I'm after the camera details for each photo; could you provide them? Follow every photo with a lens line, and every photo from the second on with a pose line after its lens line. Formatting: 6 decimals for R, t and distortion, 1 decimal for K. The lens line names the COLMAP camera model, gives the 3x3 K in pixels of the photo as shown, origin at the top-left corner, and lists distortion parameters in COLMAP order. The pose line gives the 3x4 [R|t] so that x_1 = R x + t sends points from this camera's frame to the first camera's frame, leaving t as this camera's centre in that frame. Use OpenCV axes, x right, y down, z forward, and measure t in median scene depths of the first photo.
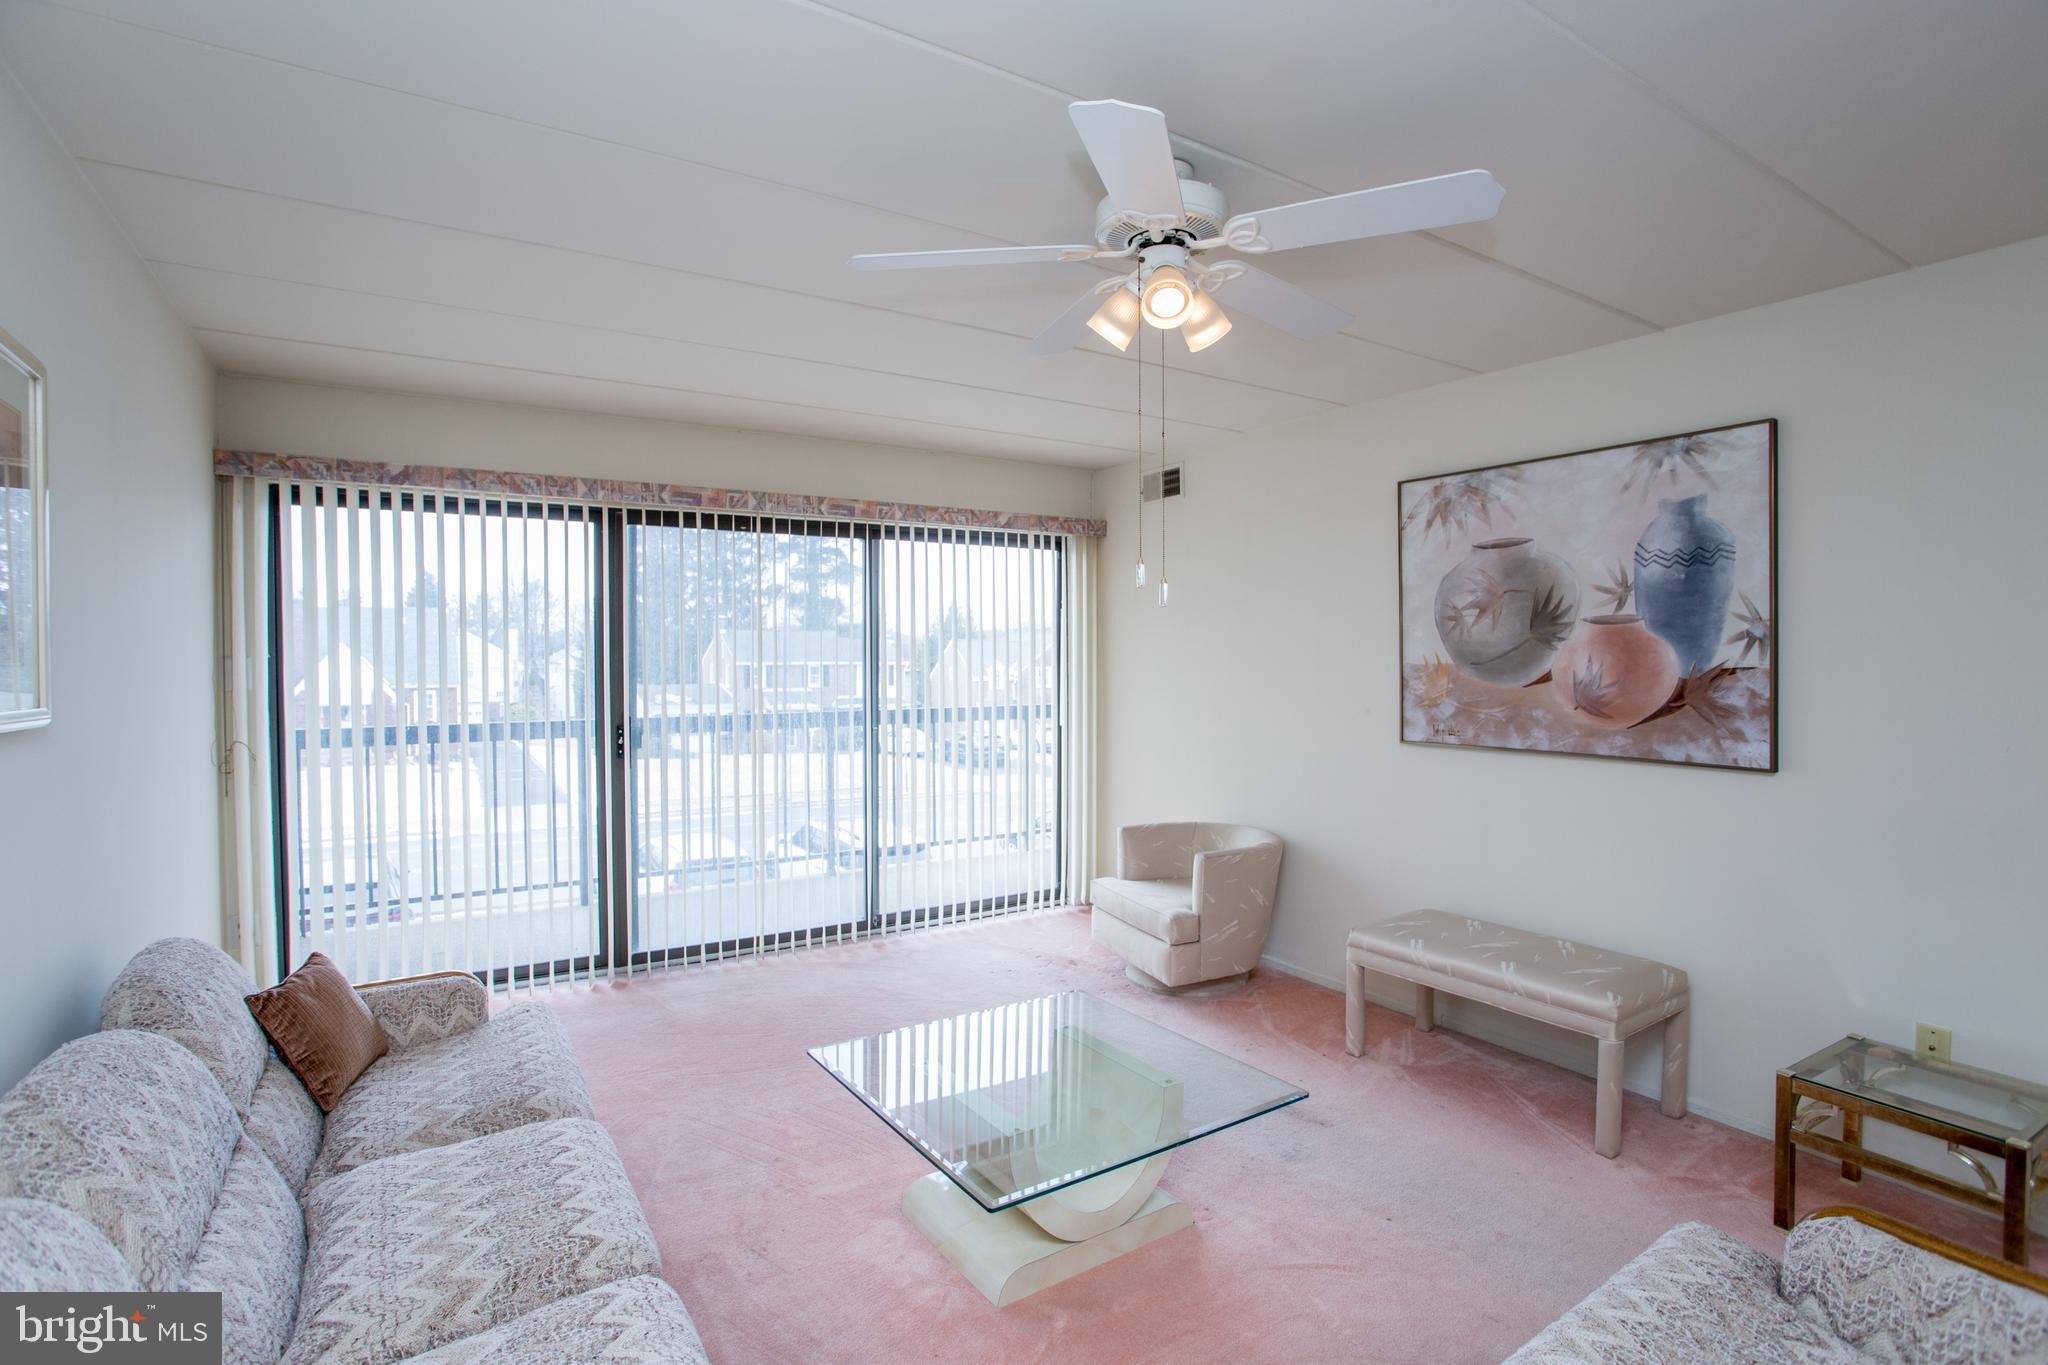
lens RADIAL K [[1004.6, 0, 1016.5], [0, 1004.6, 678.6], [0, 0, 1]] dist [-0.065927, 0.023735]
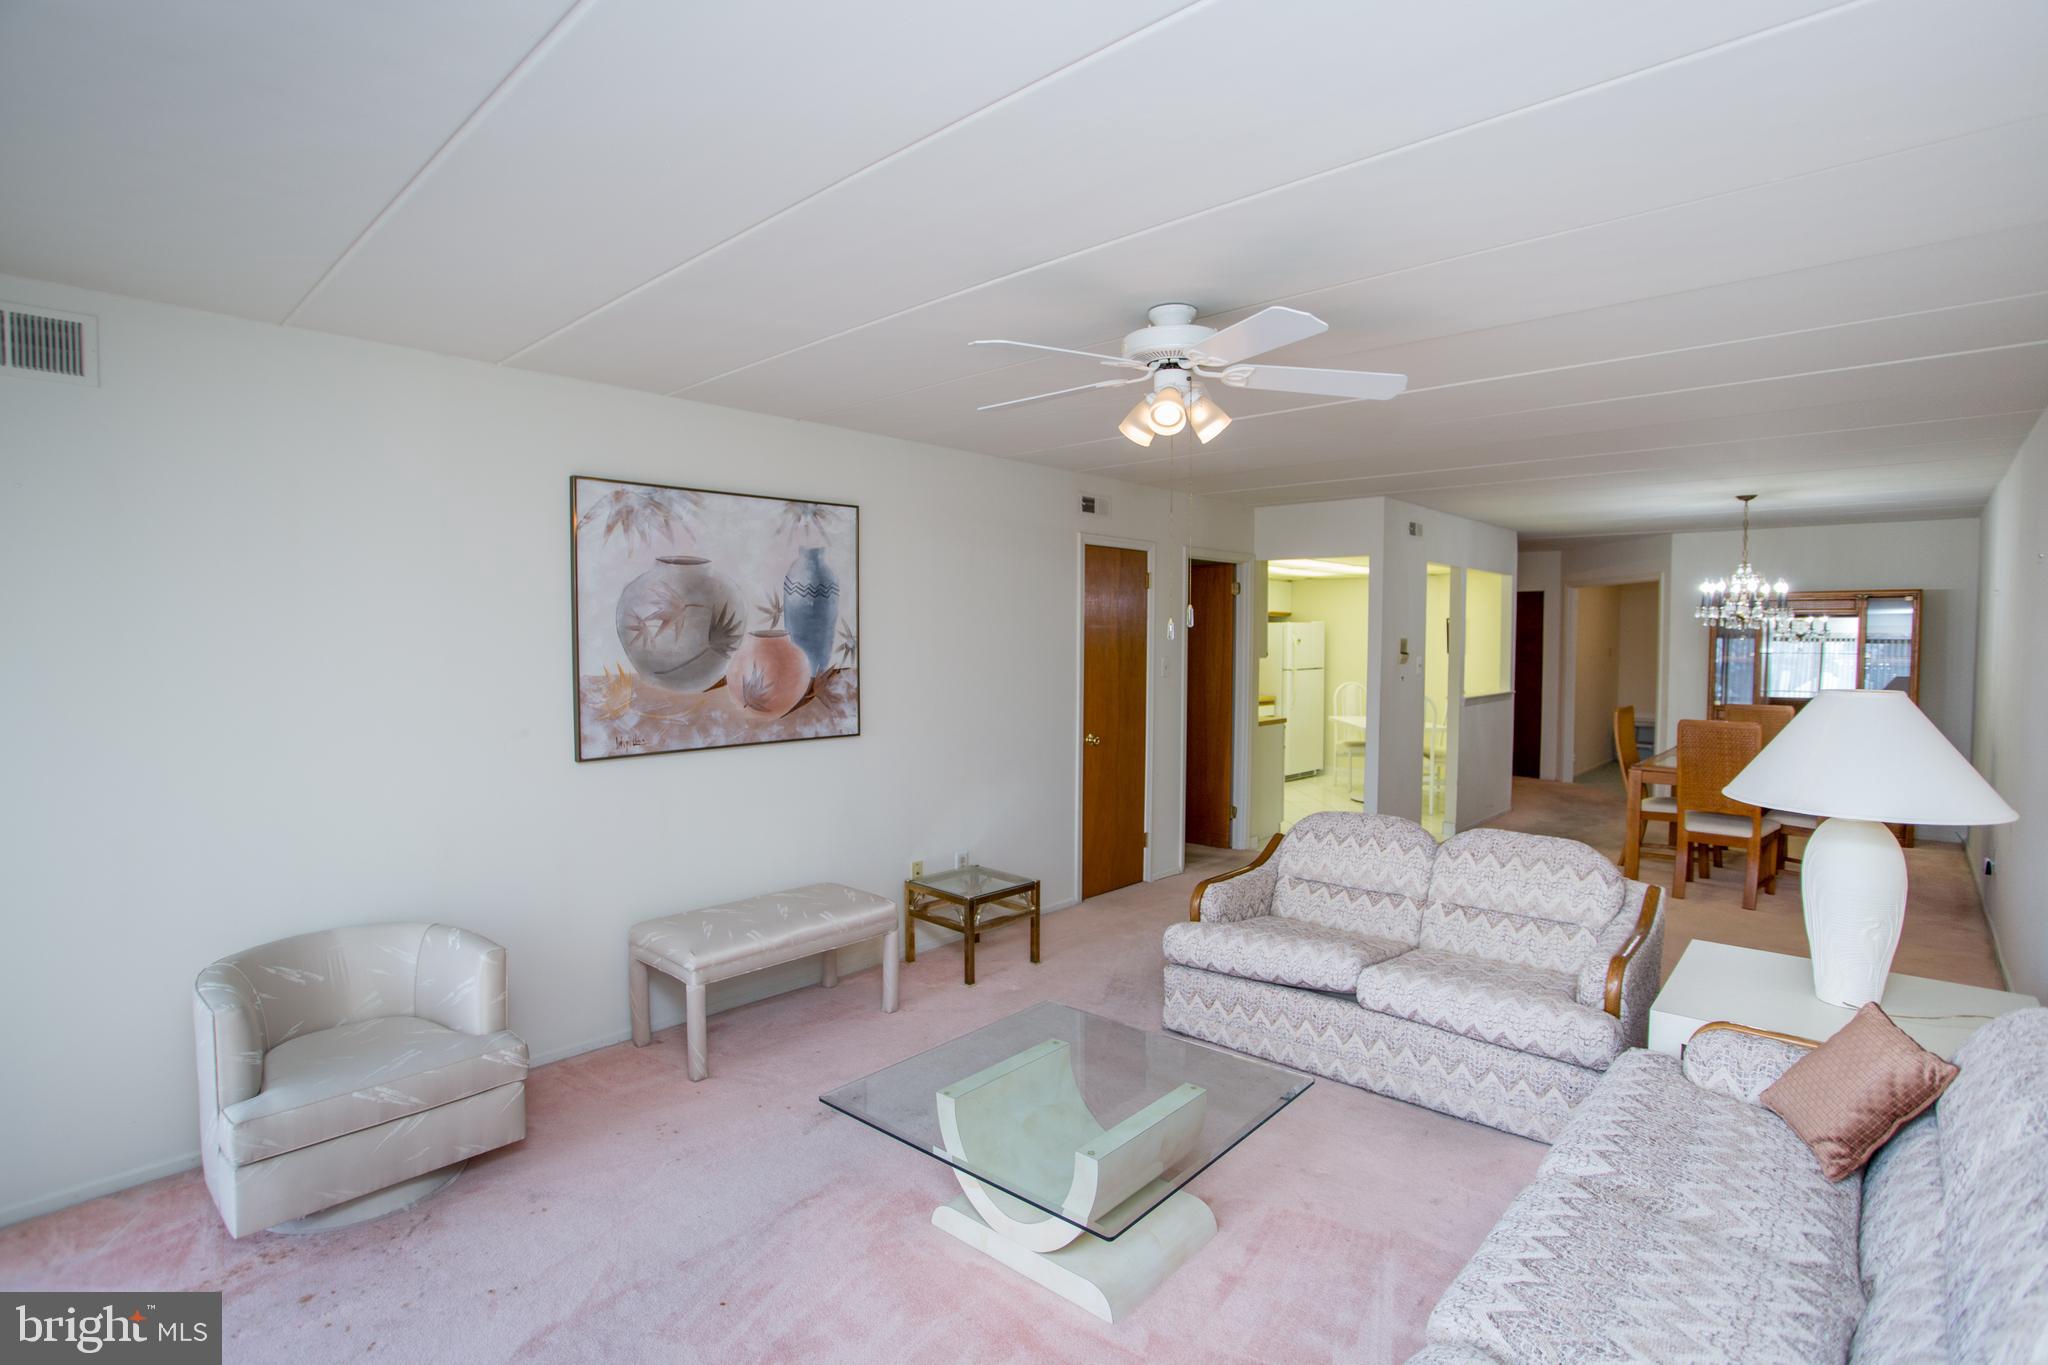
lens RADIAL K [[1004.6, 0, 1016.1], [0, 1004.6, 677.4], [0, 0, 1]] dist [-0.065927, 0.023735]
pose [[-0.254475, -0.037746, 0.966343, -0.697735], [0.024886, 0.998651, 0.045562, -0.052769], [-0.966759, 0.035643, -0.253192, 0.985014]]
